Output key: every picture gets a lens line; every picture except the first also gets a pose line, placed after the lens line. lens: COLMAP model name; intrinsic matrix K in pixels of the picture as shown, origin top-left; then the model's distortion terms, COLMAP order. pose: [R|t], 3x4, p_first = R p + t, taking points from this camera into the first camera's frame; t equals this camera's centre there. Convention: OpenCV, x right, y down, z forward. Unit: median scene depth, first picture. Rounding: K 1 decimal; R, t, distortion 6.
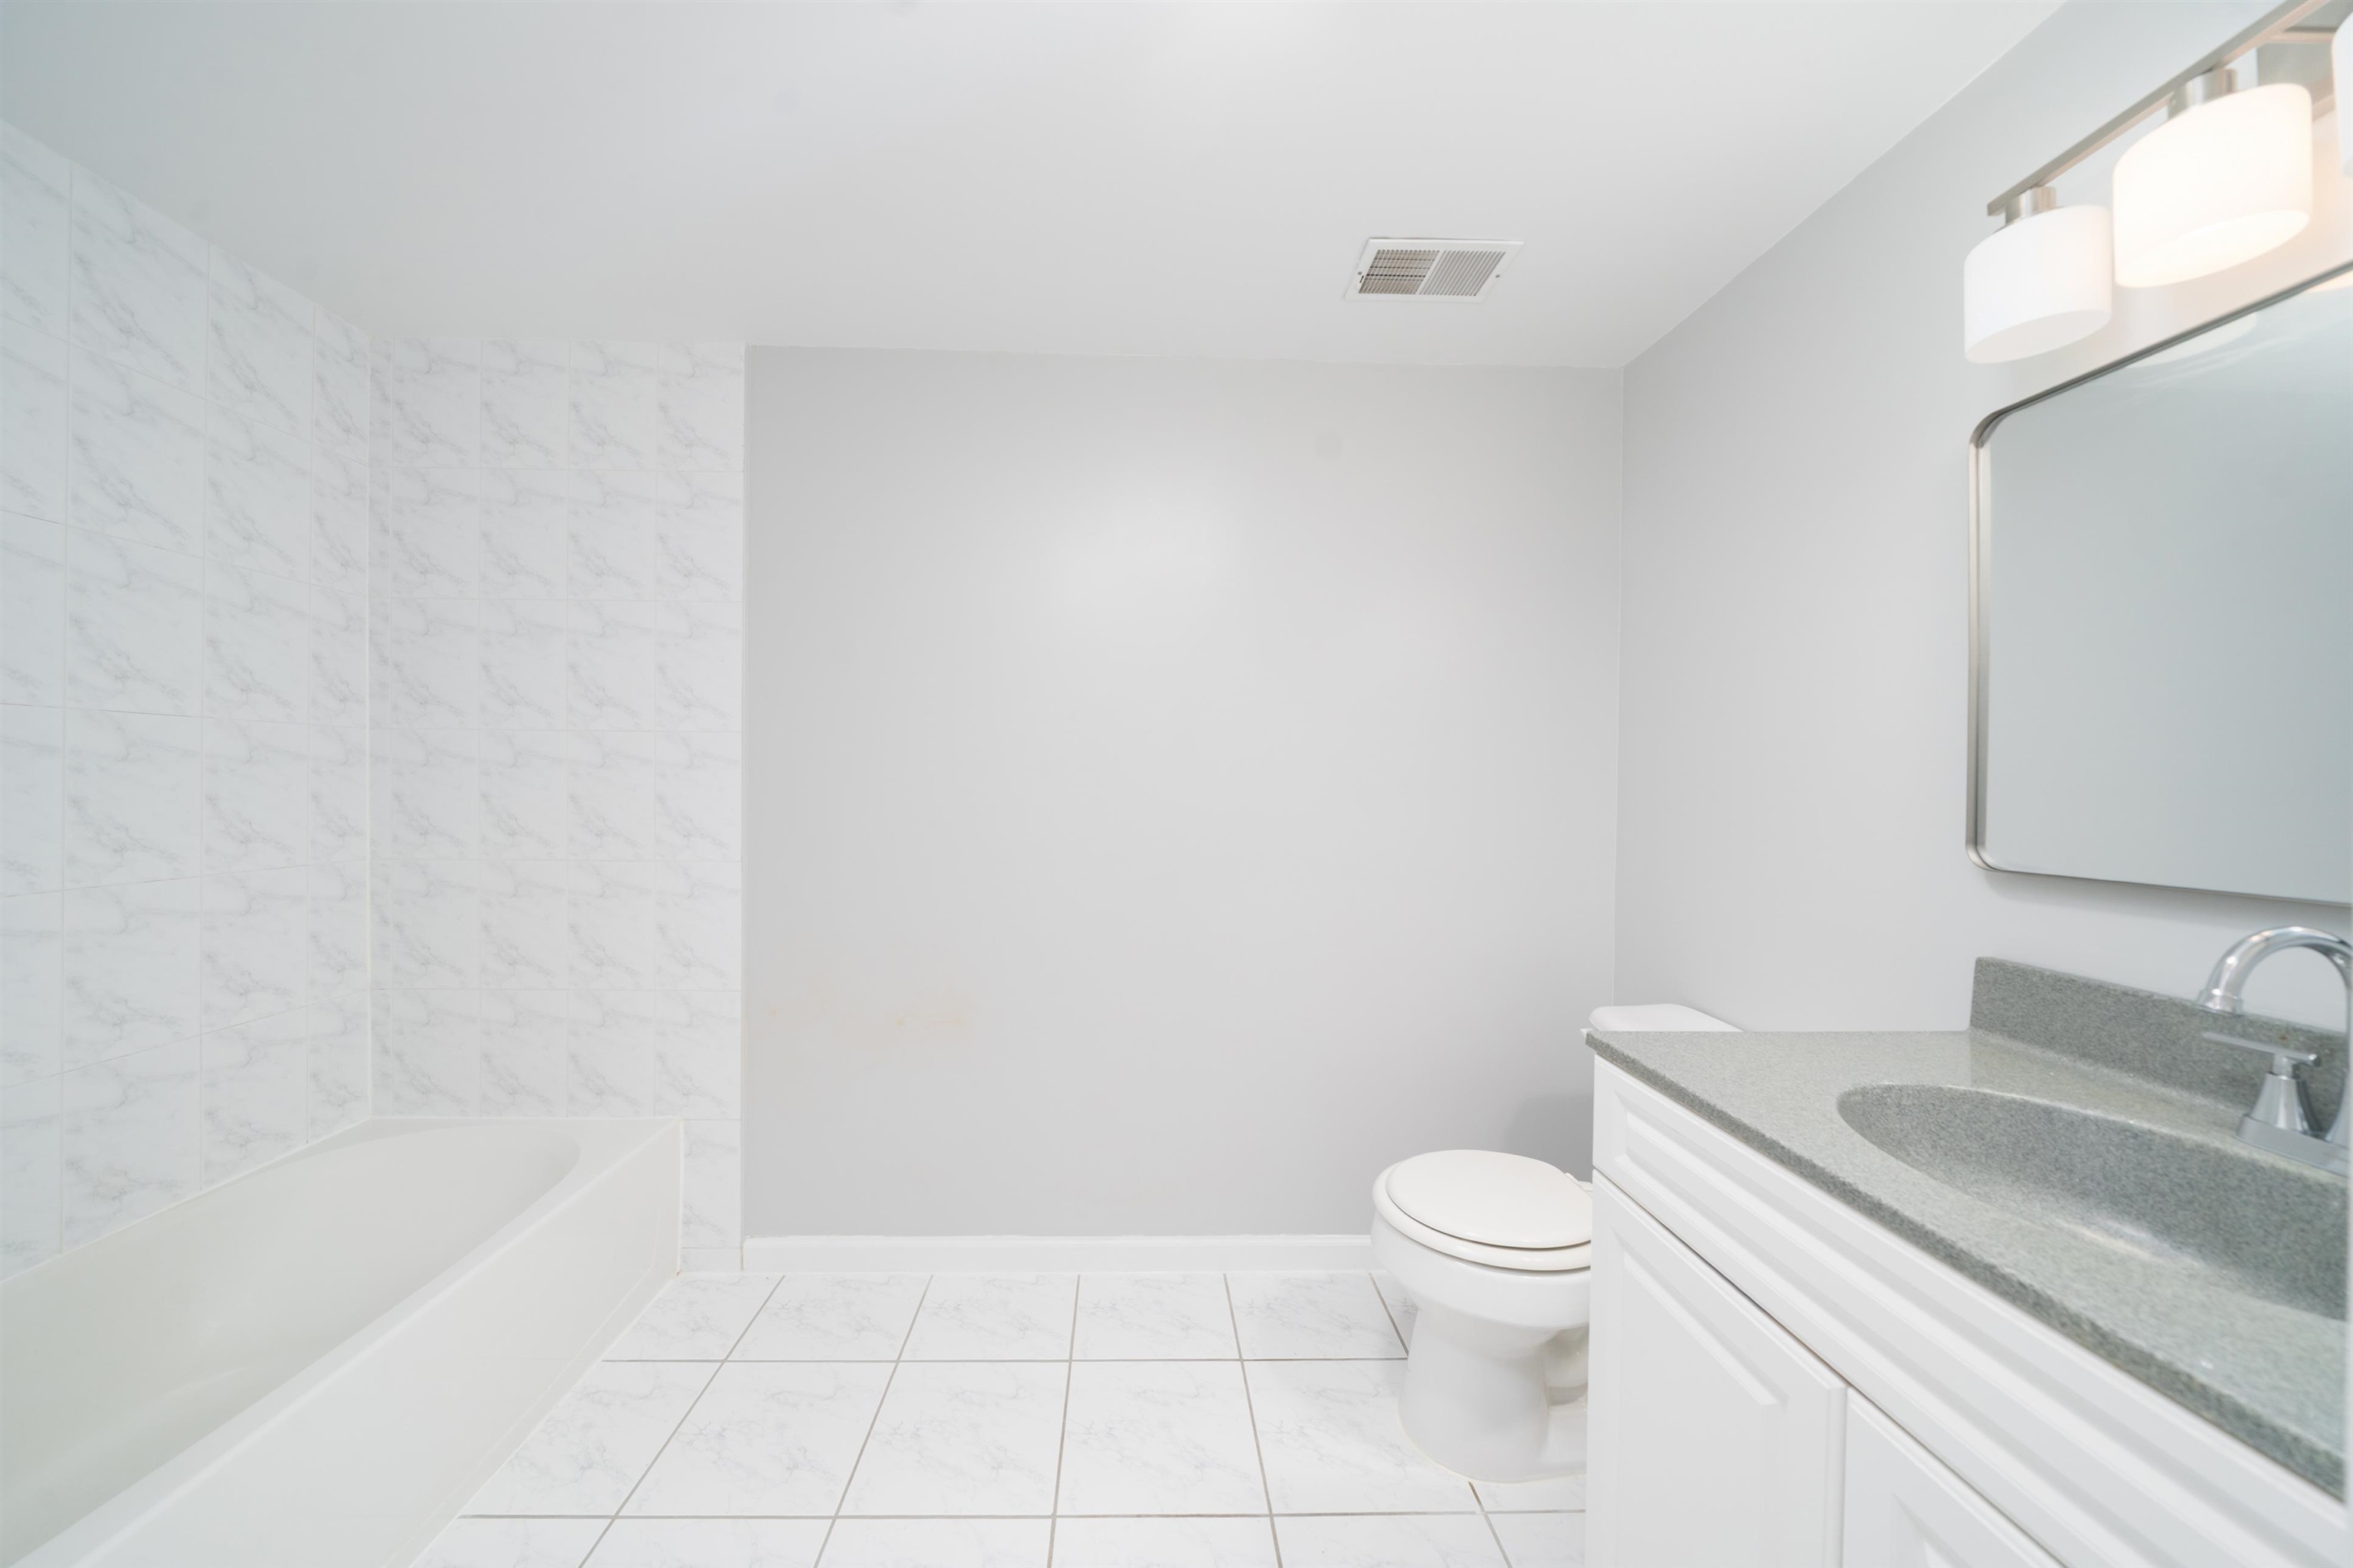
lens RADIAL K [[835.7, 0, 1176.5], [0, 835.7, 784.0], [0, 0, 1]] dist [-0.001593, 0.000201]
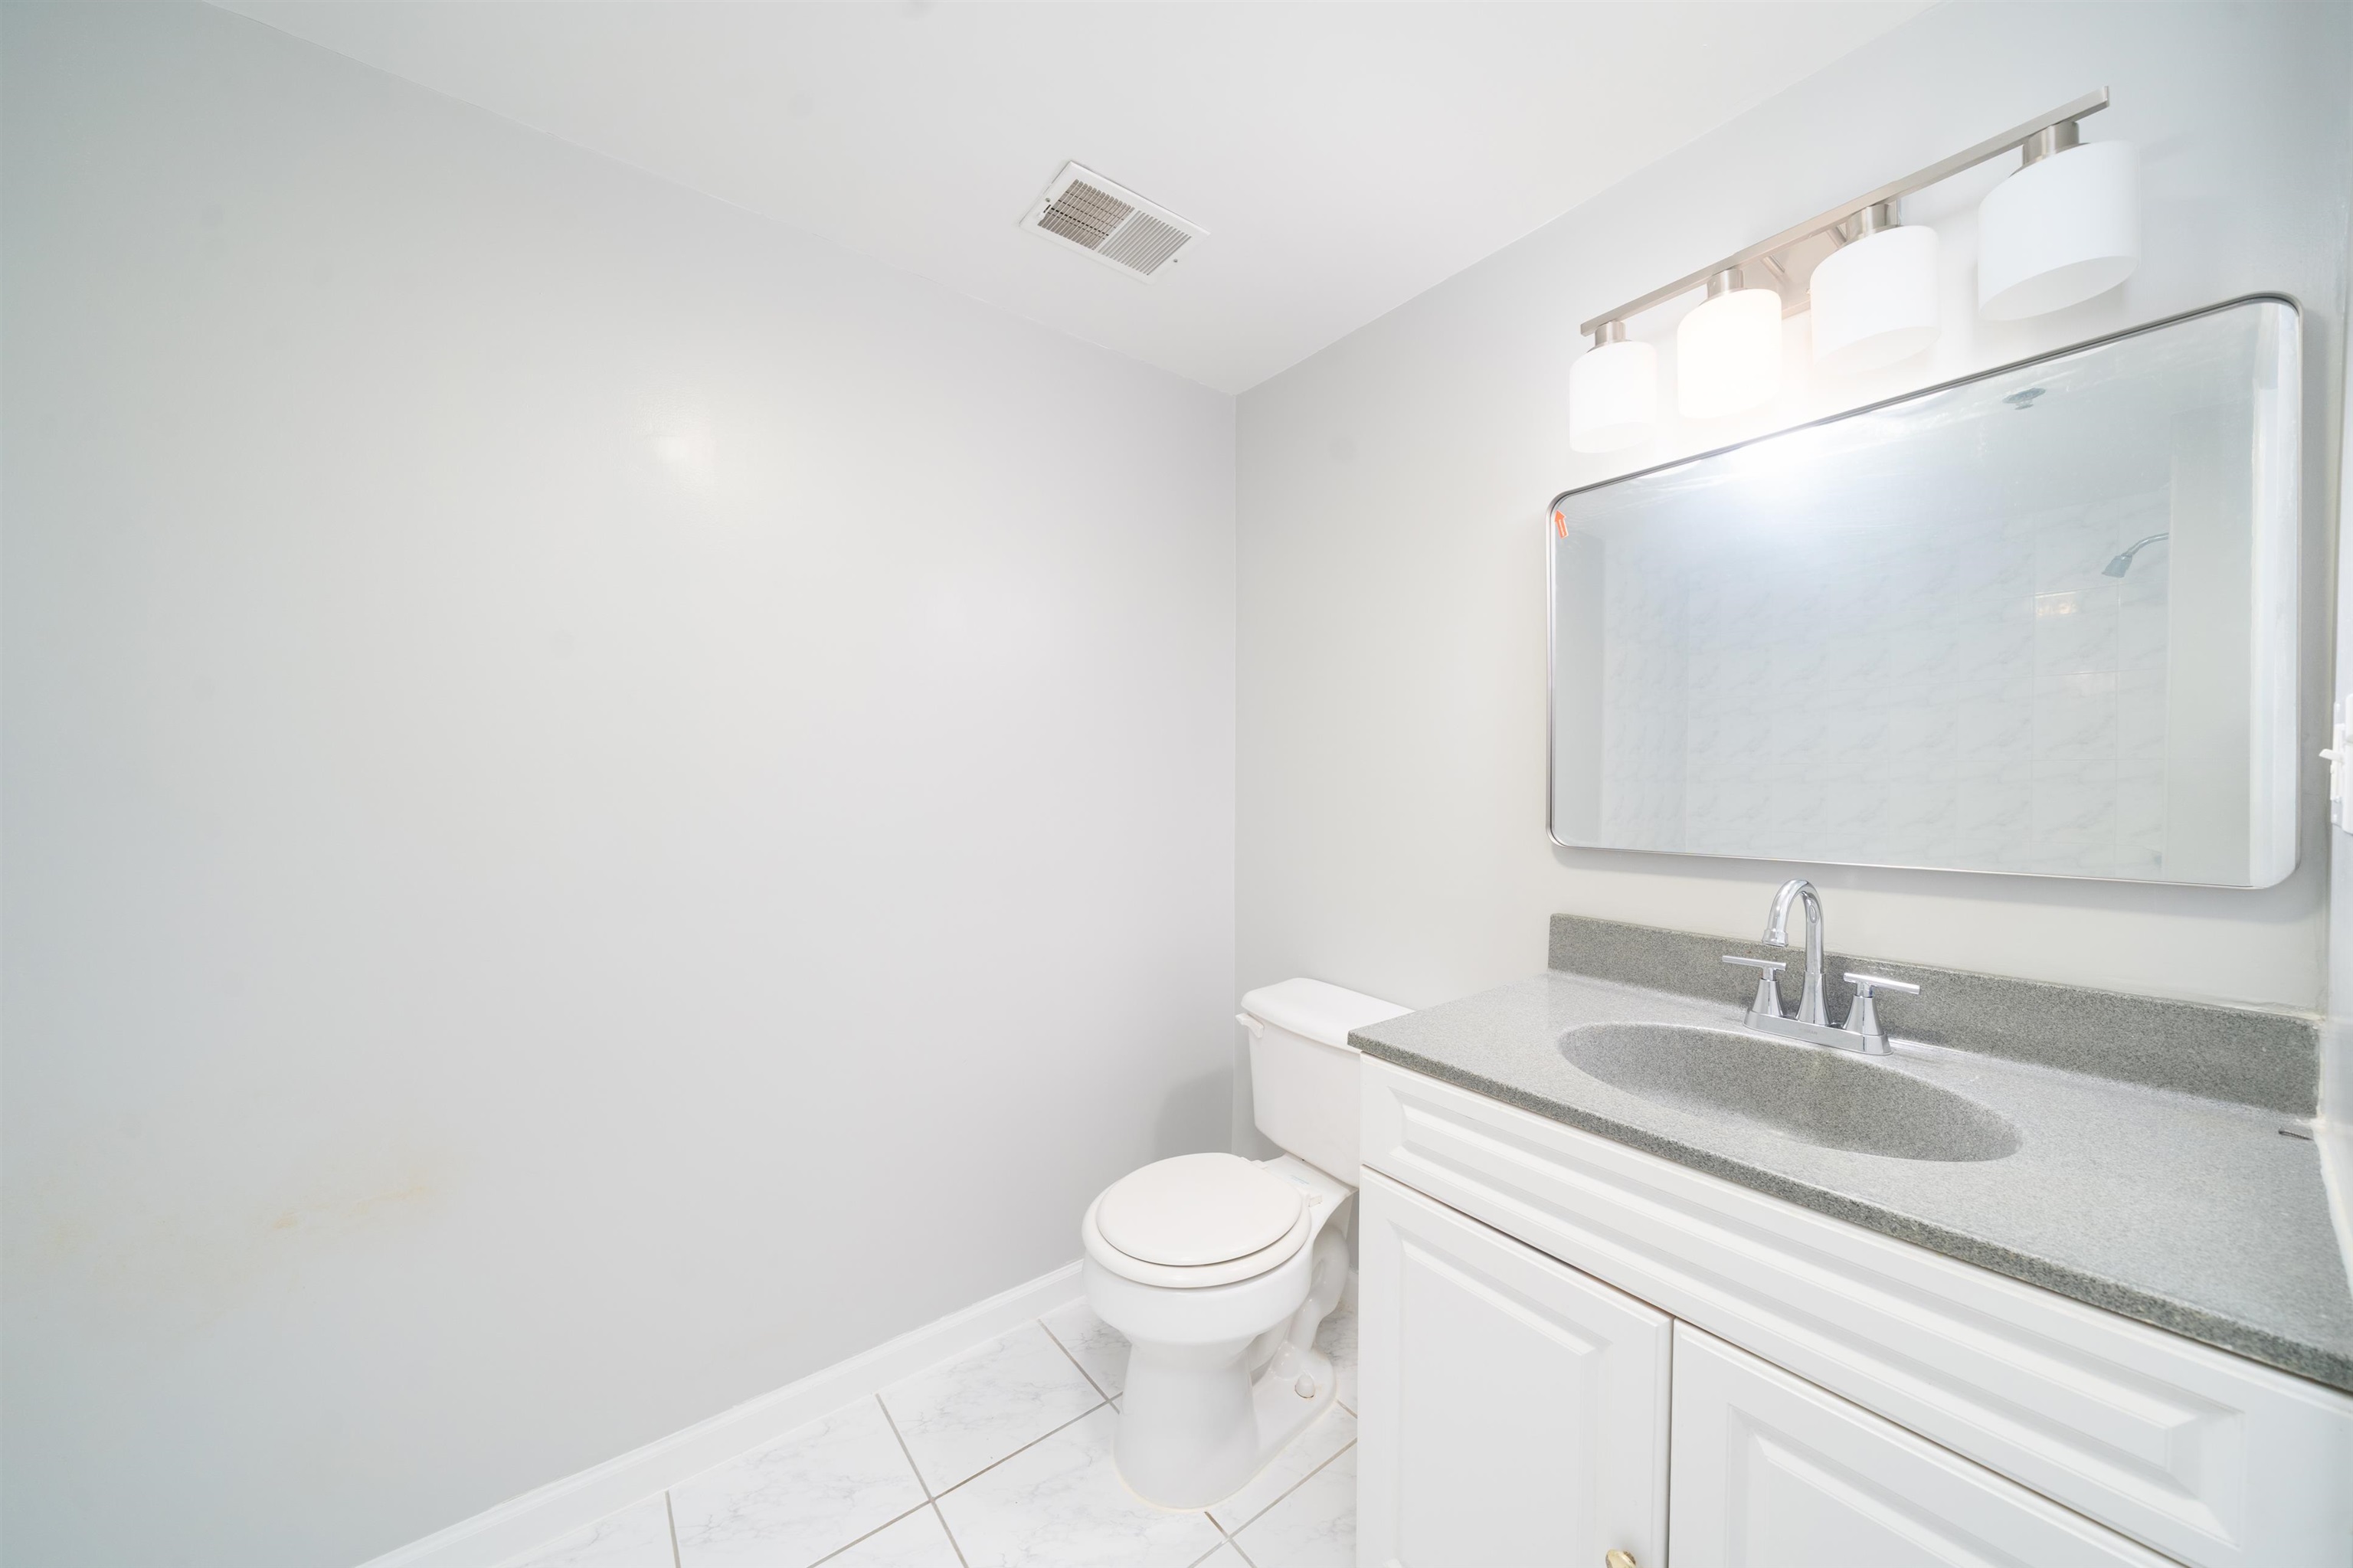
lens RADIAL K [[799.9, 0, 1175.7], [0, 799.9, 789.4], [0, 0, 1]] dist [-0.004949, 0.000029]
pose [[0.813622, -0.022408, 0.580963, -0.263845], [0.013821, 0.999720, 0.019204, -0.020555], [-0.581230, -0.007595, 0.813704, 0.381711]]
